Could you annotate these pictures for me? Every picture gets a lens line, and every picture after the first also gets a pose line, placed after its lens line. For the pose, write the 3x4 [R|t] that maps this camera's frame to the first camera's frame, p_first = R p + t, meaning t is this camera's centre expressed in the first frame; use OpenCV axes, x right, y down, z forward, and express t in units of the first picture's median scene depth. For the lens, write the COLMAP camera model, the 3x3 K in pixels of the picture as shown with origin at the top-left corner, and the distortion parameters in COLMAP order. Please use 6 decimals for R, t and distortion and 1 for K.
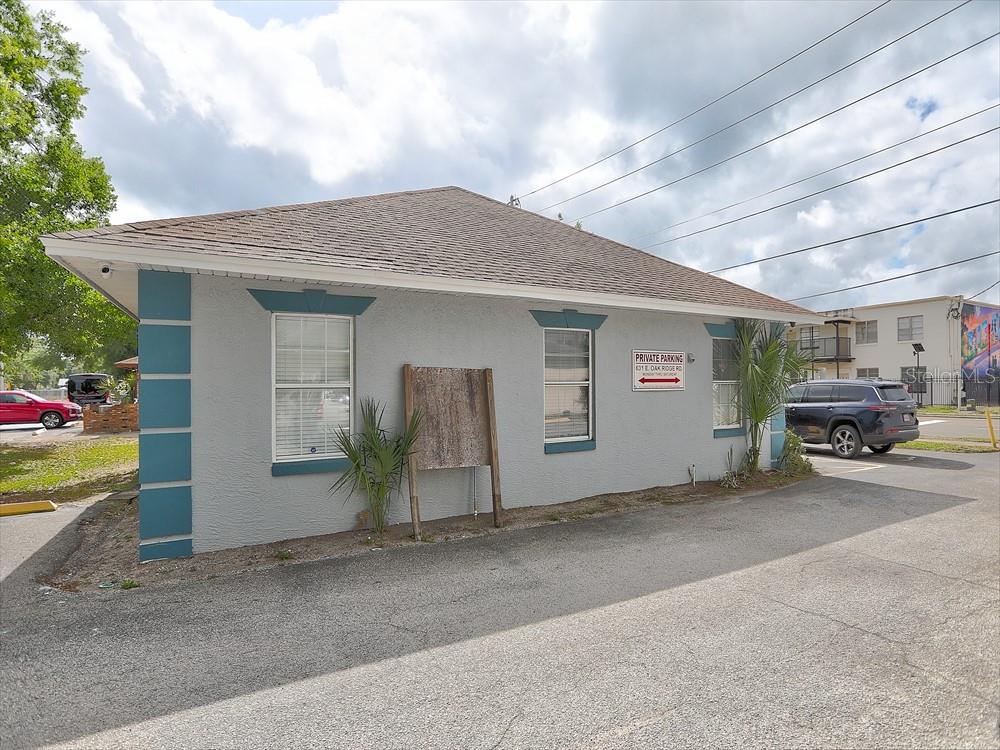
lens RADIAL K [[499.1, 0, 500.0], [0, 499.1, 375.0], [0, 0, 1]] dist [-0.004101, -0.000593]
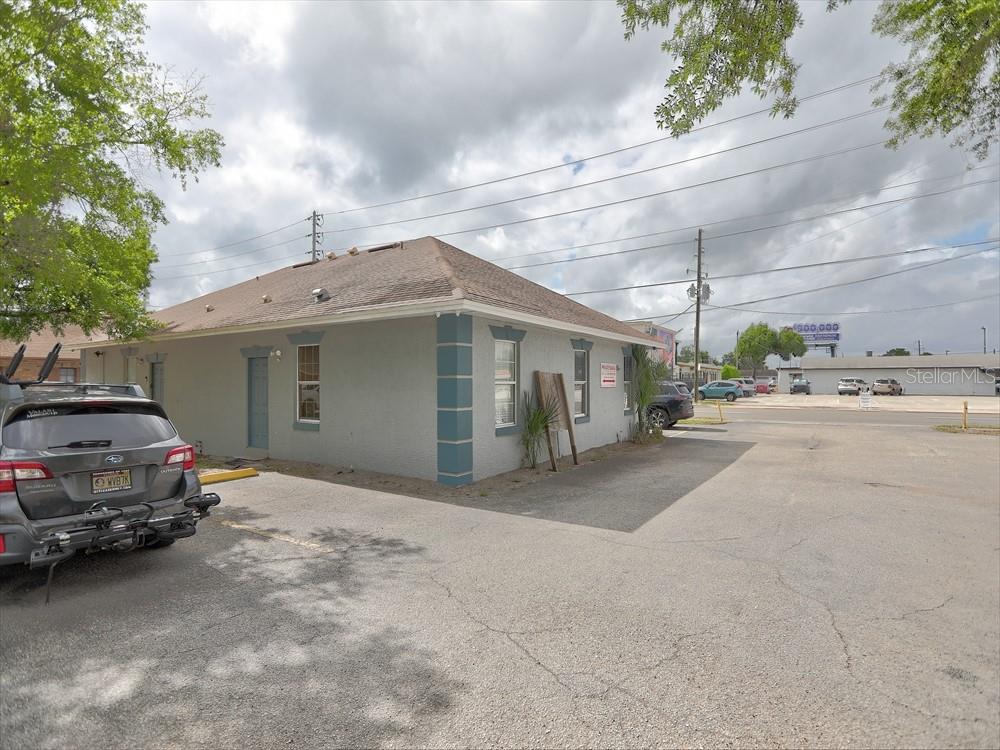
lens RADIAL K [[499.1, 0, 500.0], [0, 499.1, 375.0], [0, 0, 1]] dist [-0.004101, -0.000593]
pose [[0.892020, 0.011679, 0.451844, -0.772557], [-0.012159, 0.999924, -0.001841, -0.001261], [-0.451832, -0.003852, 0.892095, -0.327241]]
